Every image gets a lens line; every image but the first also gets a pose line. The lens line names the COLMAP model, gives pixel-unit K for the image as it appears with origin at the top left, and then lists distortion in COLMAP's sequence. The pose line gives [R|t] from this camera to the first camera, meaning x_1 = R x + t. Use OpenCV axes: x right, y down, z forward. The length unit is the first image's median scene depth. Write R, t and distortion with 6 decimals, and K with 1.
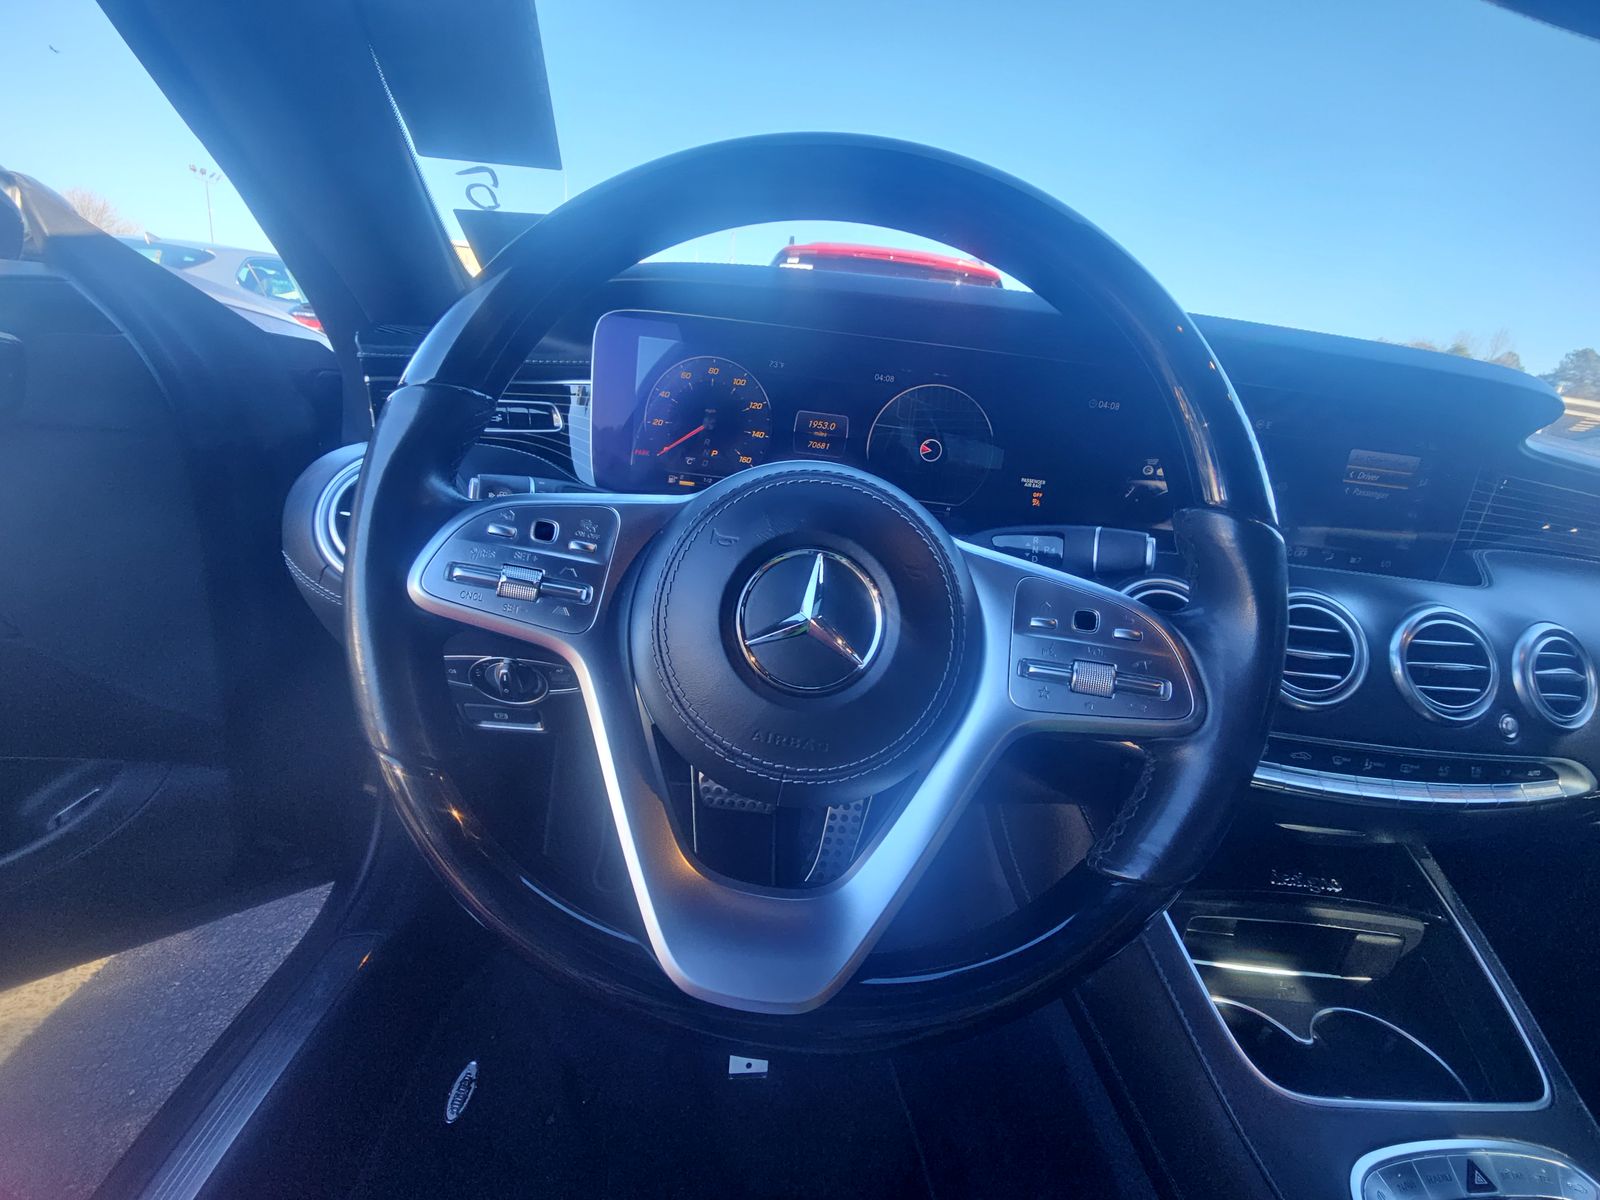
lens RADIAL K [[665.9, 0, 754.4], [0, 665.9, 591.5], [0, 0, 1]] dist [-0.026010, 0.004901]
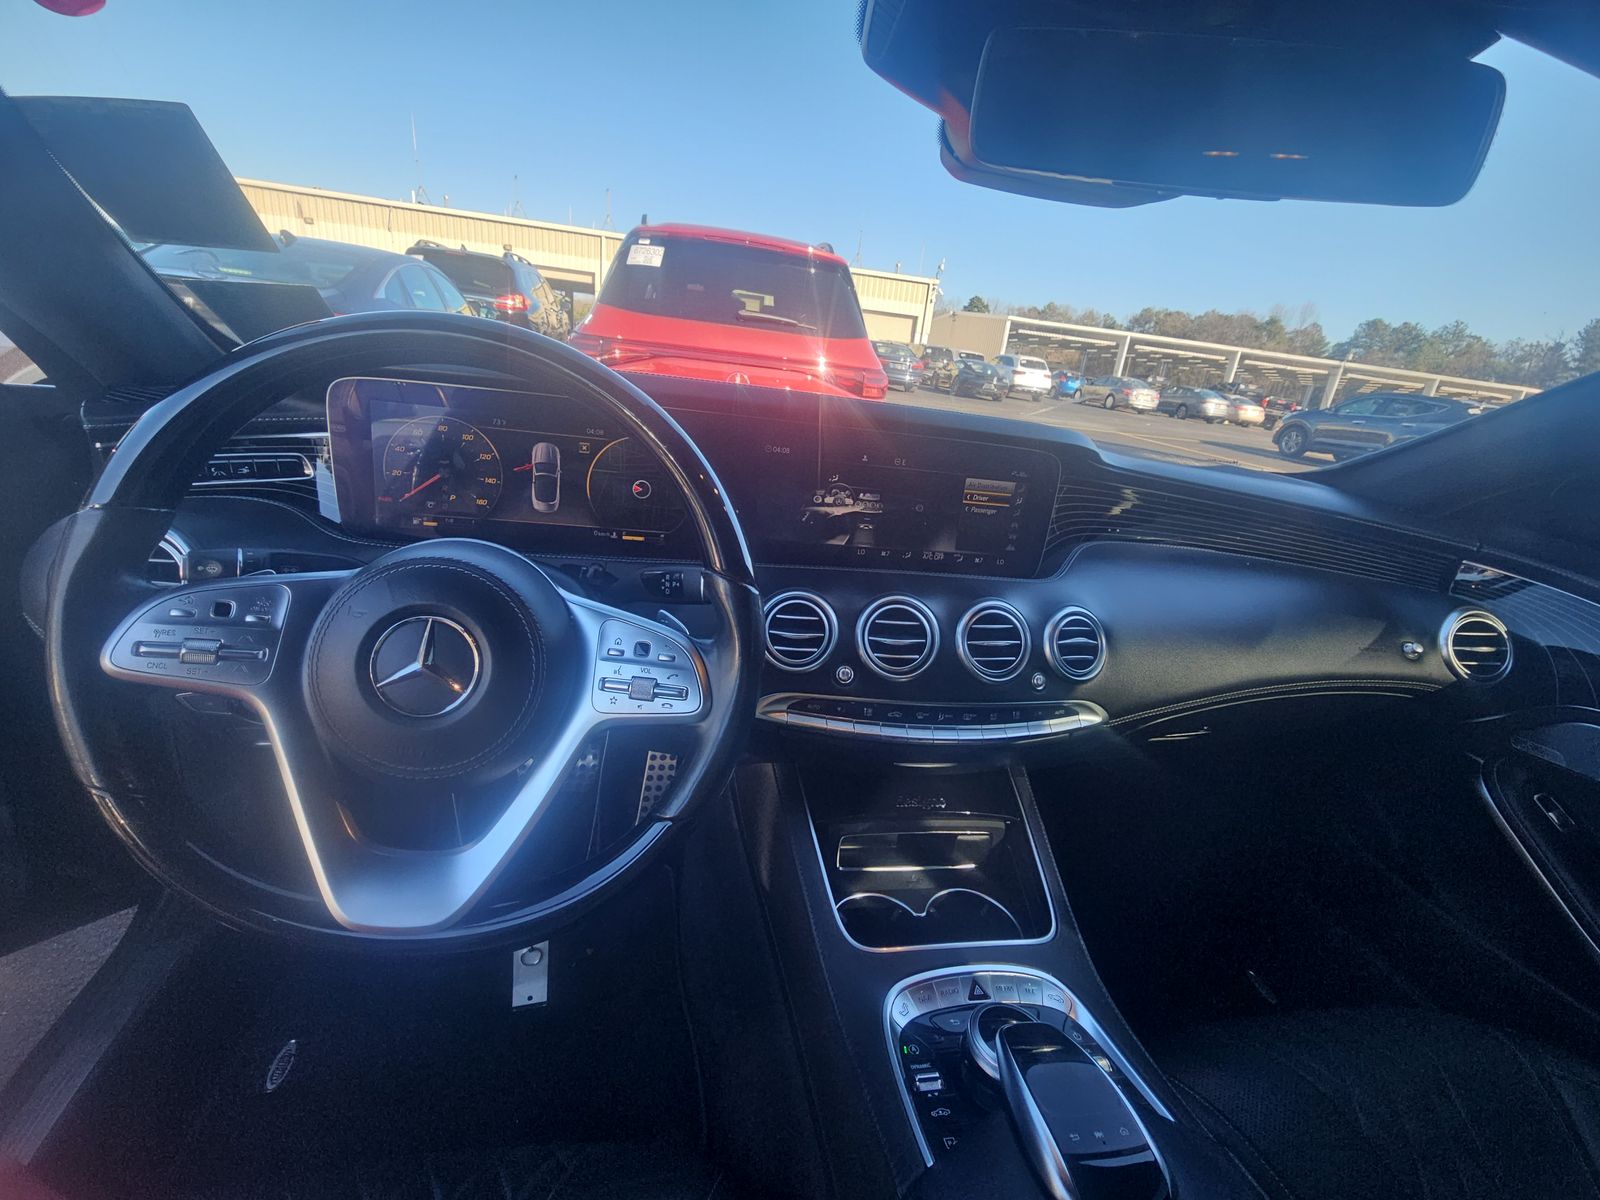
lens RADIAL K [[665.3, 0, 791.8], [0, 665.3, 594.9], [0, 0, 1]] dist [-0.001282, -0.010811]
pose [[0.981502, -0.058333, 0.182346, 0.357577], [0.048075, 0.997029, 0.060183, -0.093163], [-0.185315, -0.050303, 0.981391, -0.316355]]
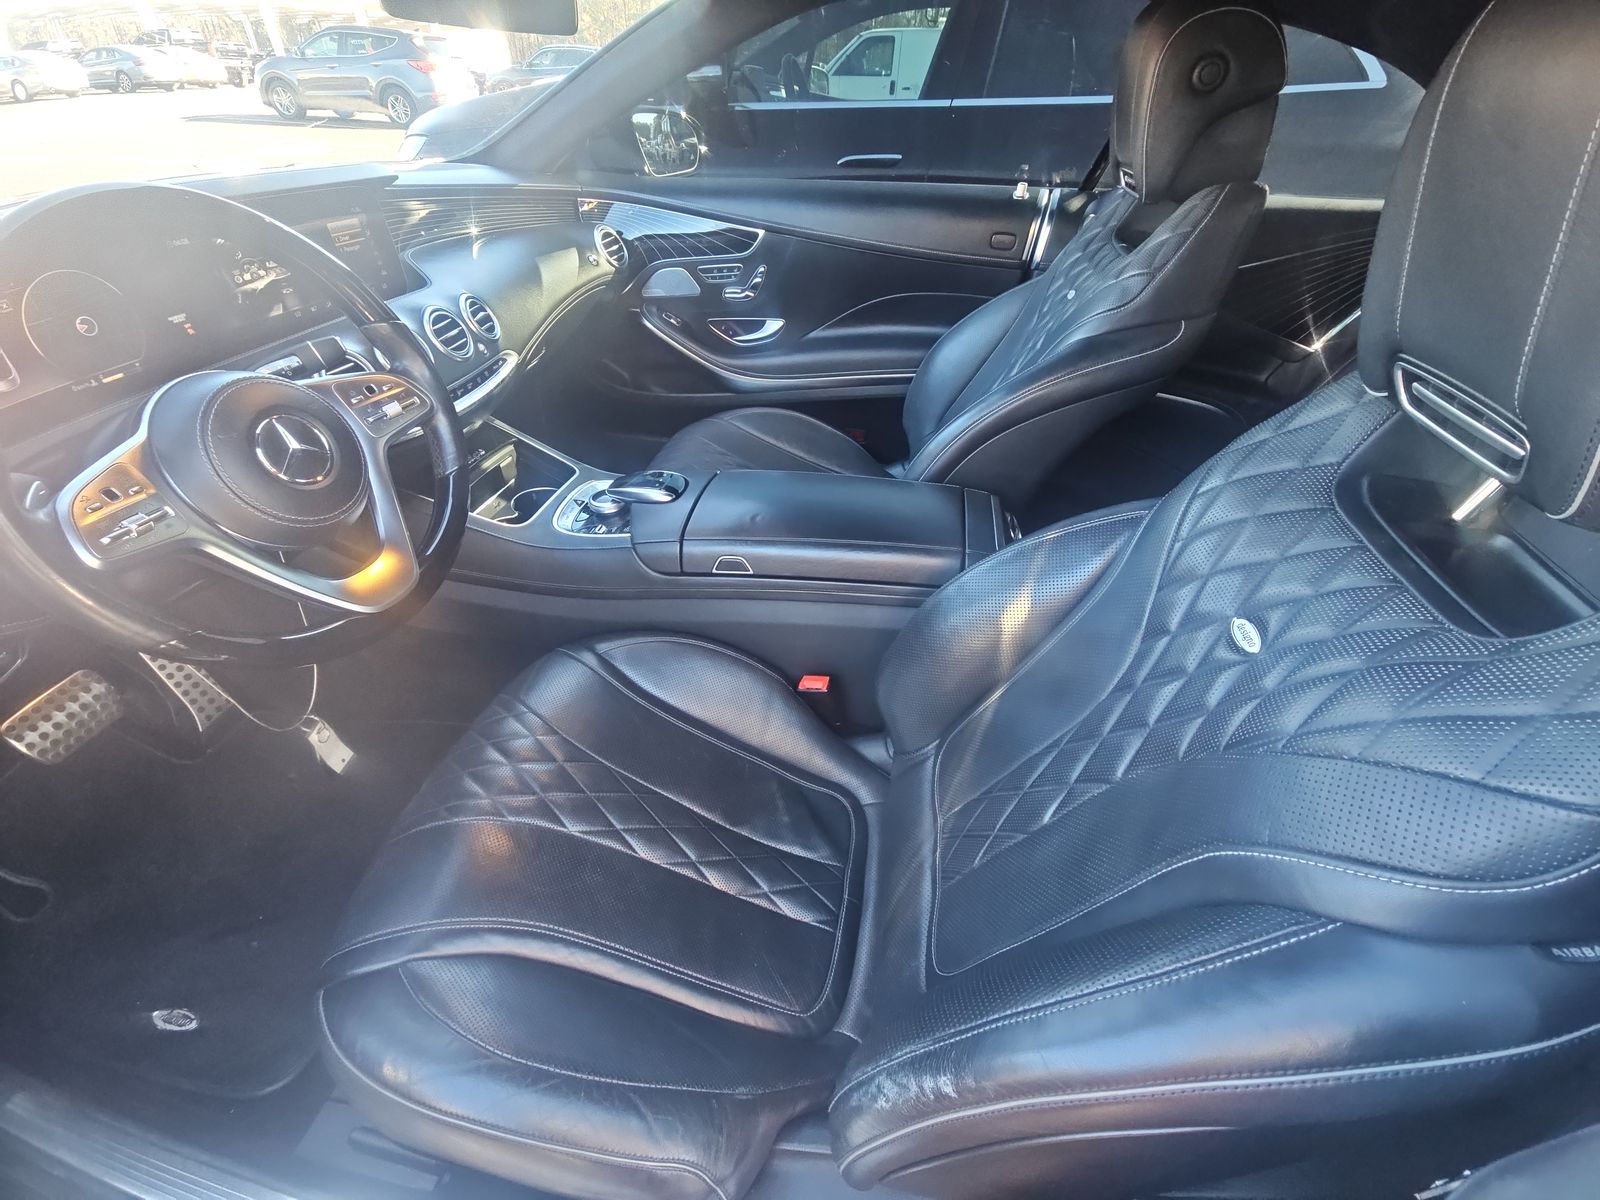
lens RADIAL K [[636.0, 0, 793.2], [0, 636.0, 585.5], [0, 0, 1]] dist [0.002892, -0.007886]
pose [[0.171482, -0.678316, 0.714480, -0.764594], [0.284334, 0.728437, 0.623324, -0.253821], [-0.943264, 0.096262, 0.317783, -0.622211]]
